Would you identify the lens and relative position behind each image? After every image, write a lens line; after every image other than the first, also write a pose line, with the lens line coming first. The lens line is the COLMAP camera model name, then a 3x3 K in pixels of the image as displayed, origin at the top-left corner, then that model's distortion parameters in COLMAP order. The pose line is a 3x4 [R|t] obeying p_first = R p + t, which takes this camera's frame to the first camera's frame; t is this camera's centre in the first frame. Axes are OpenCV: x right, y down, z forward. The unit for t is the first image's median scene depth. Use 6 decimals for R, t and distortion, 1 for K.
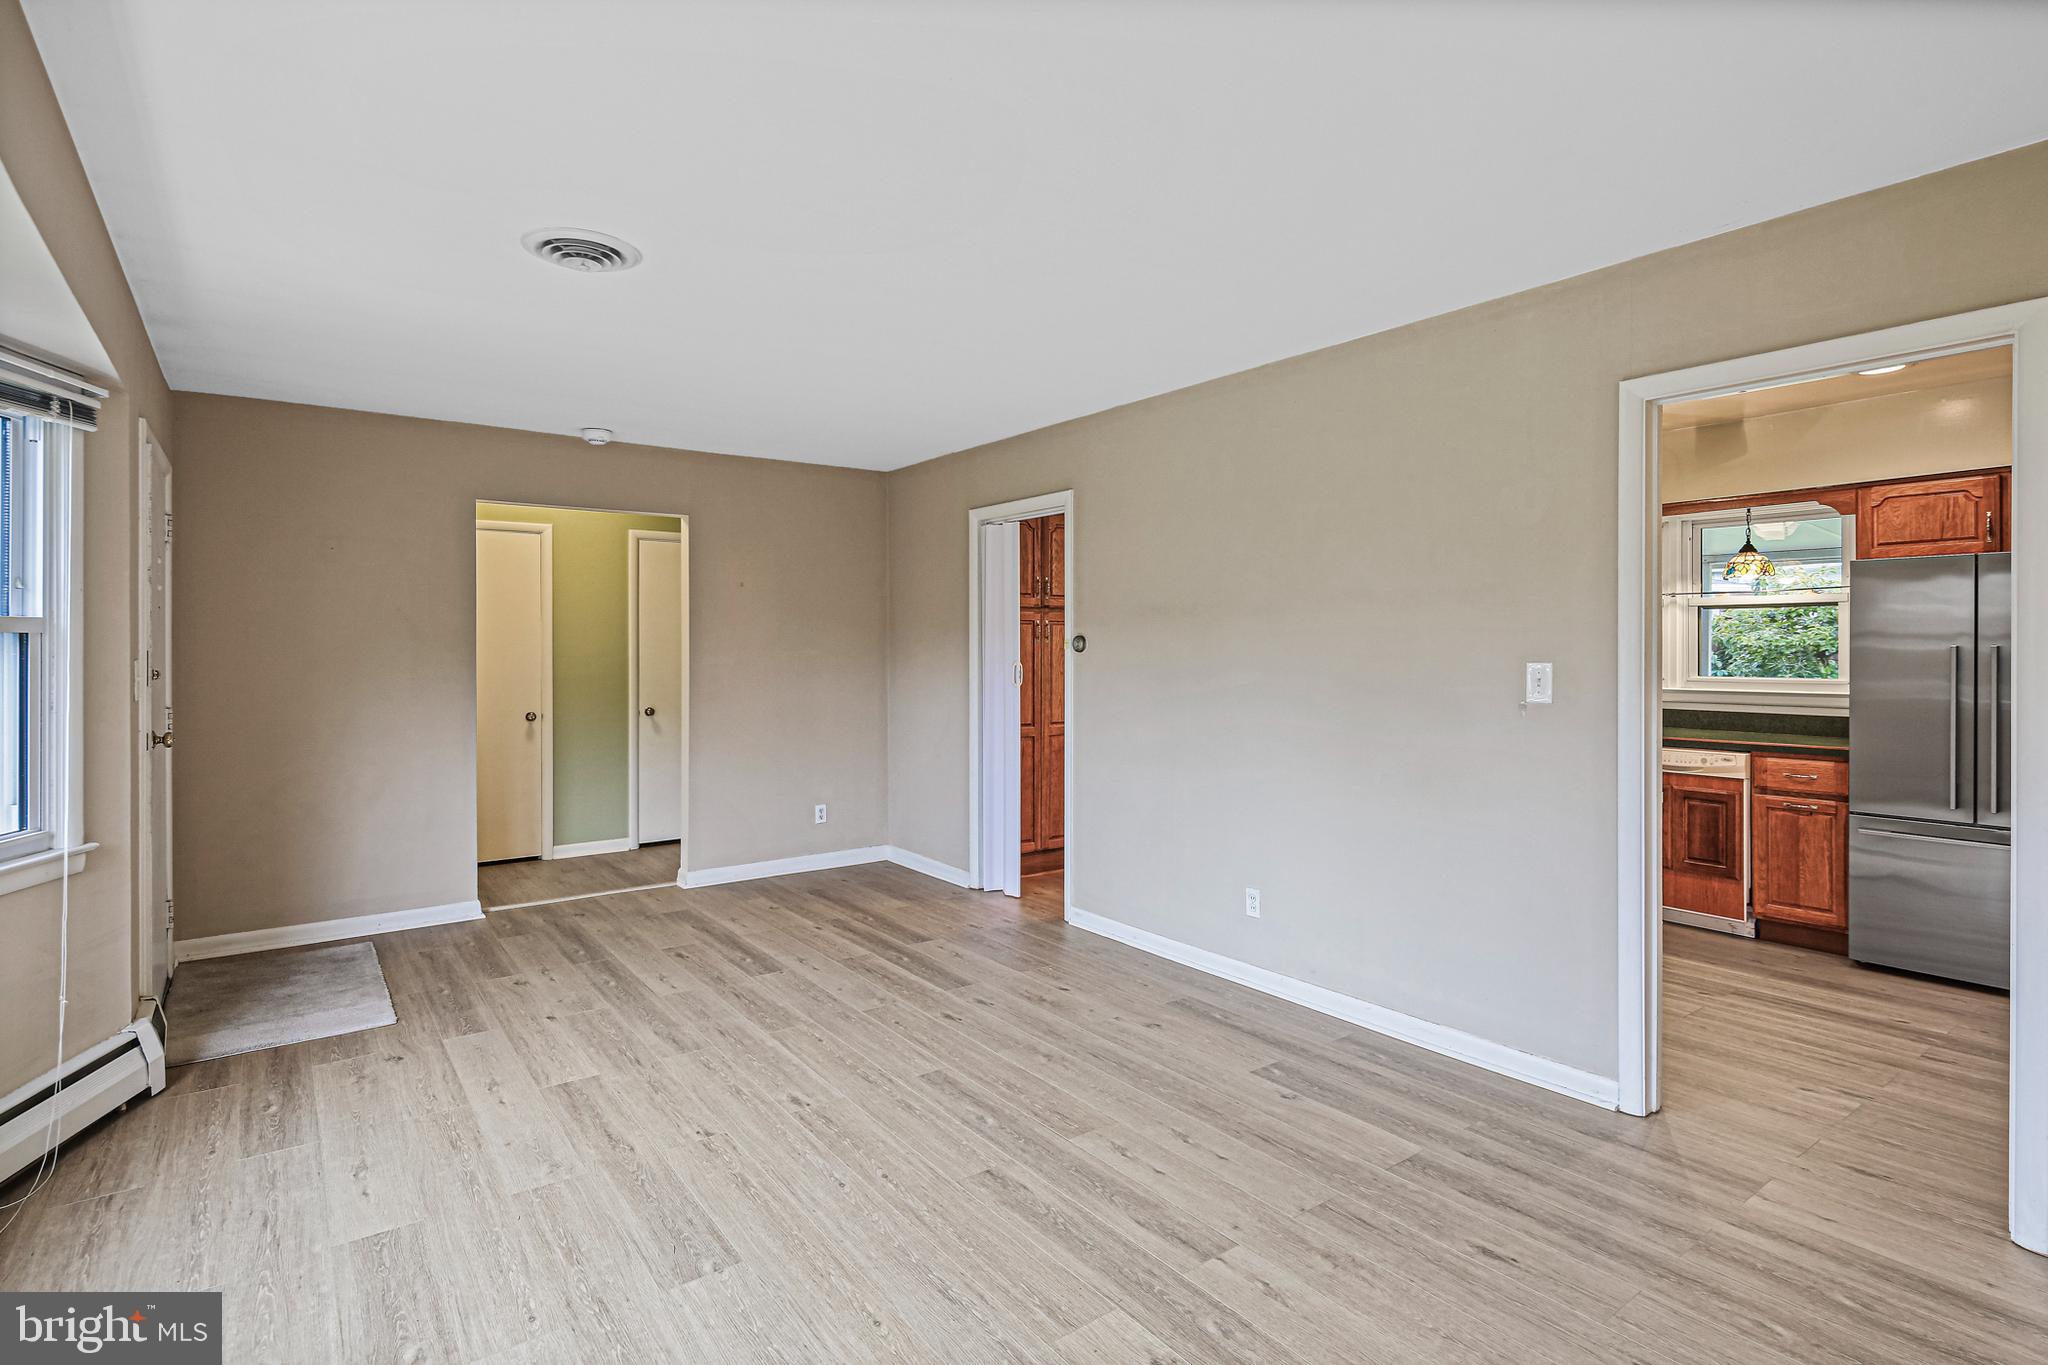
lens RADIAL K [[1022.5, 0, 1023.0], [0, 1022.5, 650.1], [0, 0, 1]] dist [0.002797, -0.002124]
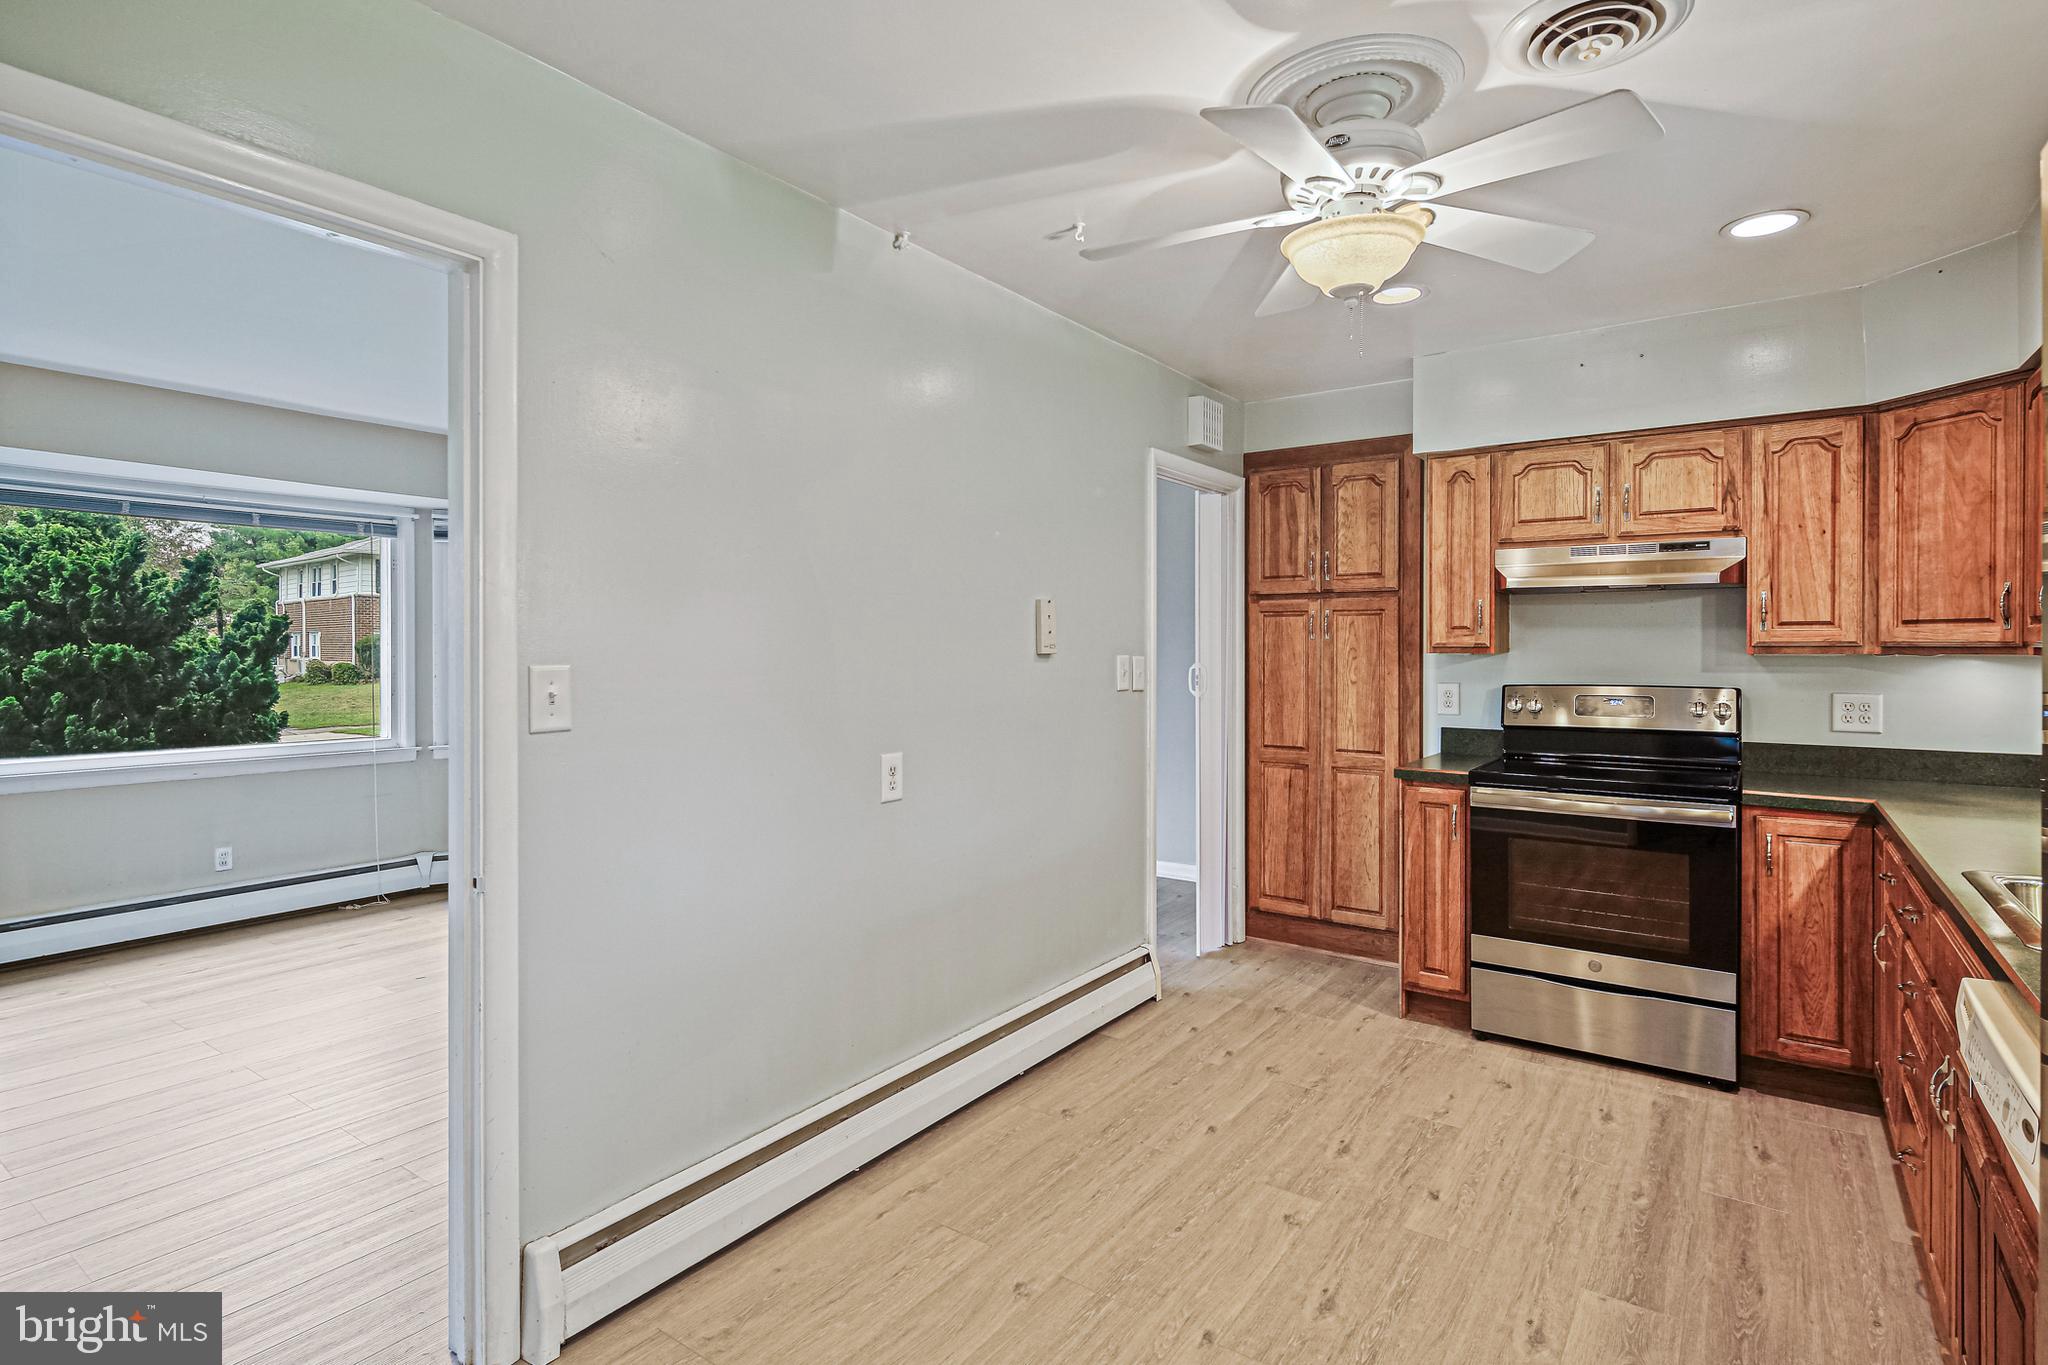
lens RADIAL K [[1028.4, 0, 1014.9], [0, 1028.4, 650.4], [0, 0, 1]] dist [-0.000127, -0.000482]
pose [[0.303128, 0.002909, -0.952946, 0.937657], [-0.003350, 0.999992, 0.001987, -0.000907], [0.952944, 0.002590, 0.303135, 0.794965]]
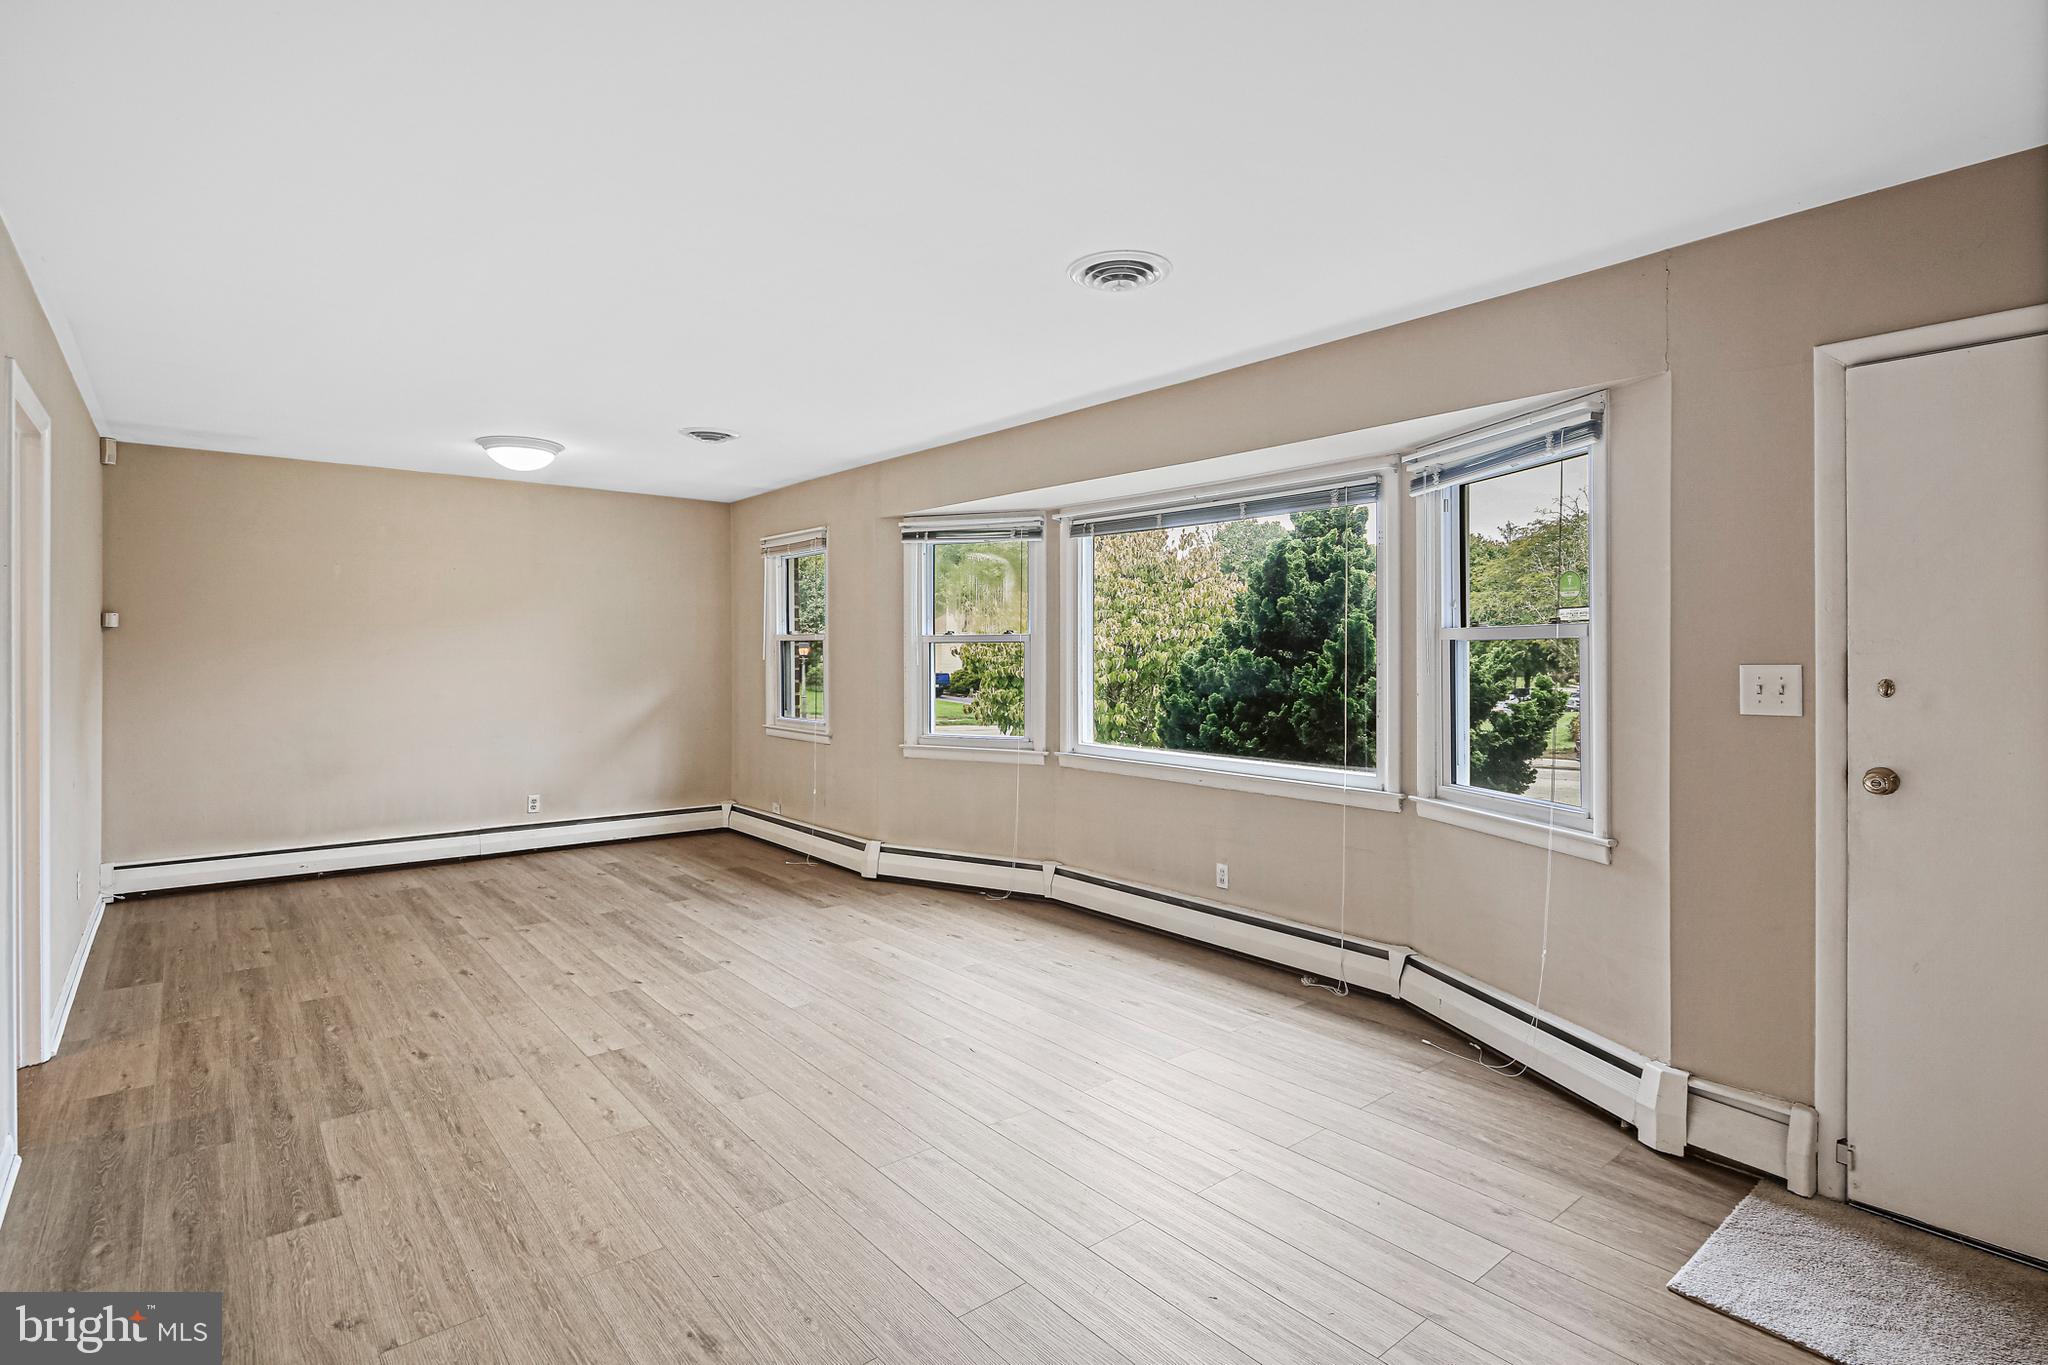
lens RADIAL K [[1001.8, 0, 1022.7], [0, 1001.8, 649.3], [0, 0, 1]] dist [-0.000440, -0.001440]
pose [[-0.998530, 0.001523, -0.054182, -0.184518], [0.001412, 0.999997, 0.002078, -0.003887], [0.054185, 0.001998, -0.998529, 1.353718]]
